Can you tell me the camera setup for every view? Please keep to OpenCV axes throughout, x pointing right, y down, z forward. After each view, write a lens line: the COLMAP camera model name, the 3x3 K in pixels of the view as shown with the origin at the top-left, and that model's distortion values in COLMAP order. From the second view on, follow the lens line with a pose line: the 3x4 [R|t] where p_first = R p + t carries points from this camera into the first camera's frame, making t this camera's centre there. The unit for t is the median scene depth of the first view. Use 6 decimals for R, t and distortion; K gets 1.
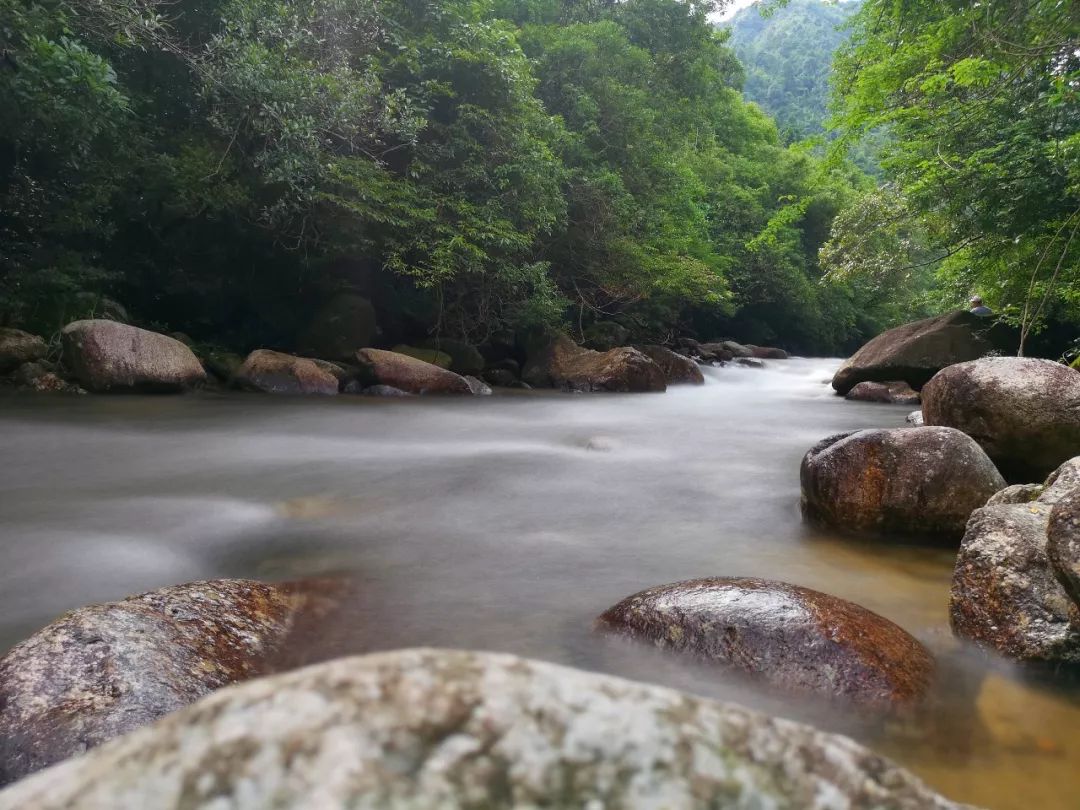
lens RADIAL K [[830.0, 0, 540.0], [0, 830.0, 405.0], [0, 0, 1]] dist [-0.004171, -0.007037]
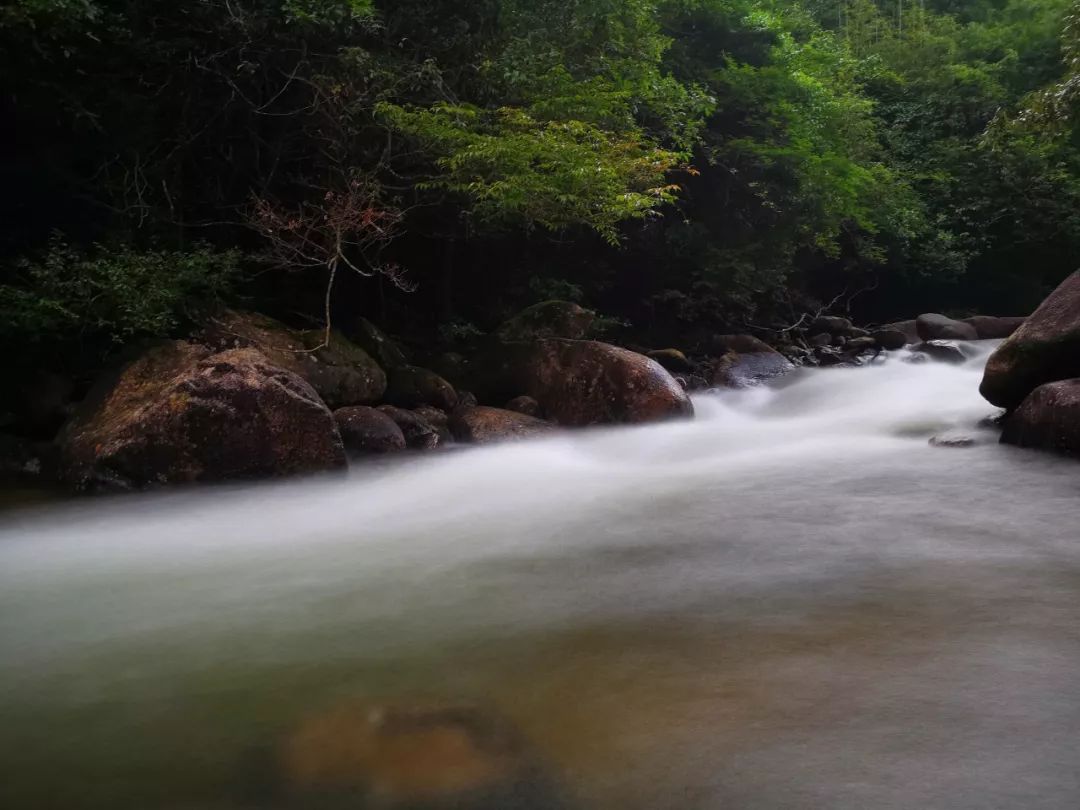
lens RADIAL K [[830.0, 0, 540.0], [0, 830.0, 405.0], [0, 0, 1]] dist [-0.004171, -0.007037]
pose [[0.923910, -0.074760, -0.375234, 0.166581], [0.067138, 0.997186, -0.033364, -0.010944], [0.376673, 0.005633, 0.926329, 0.321069]]
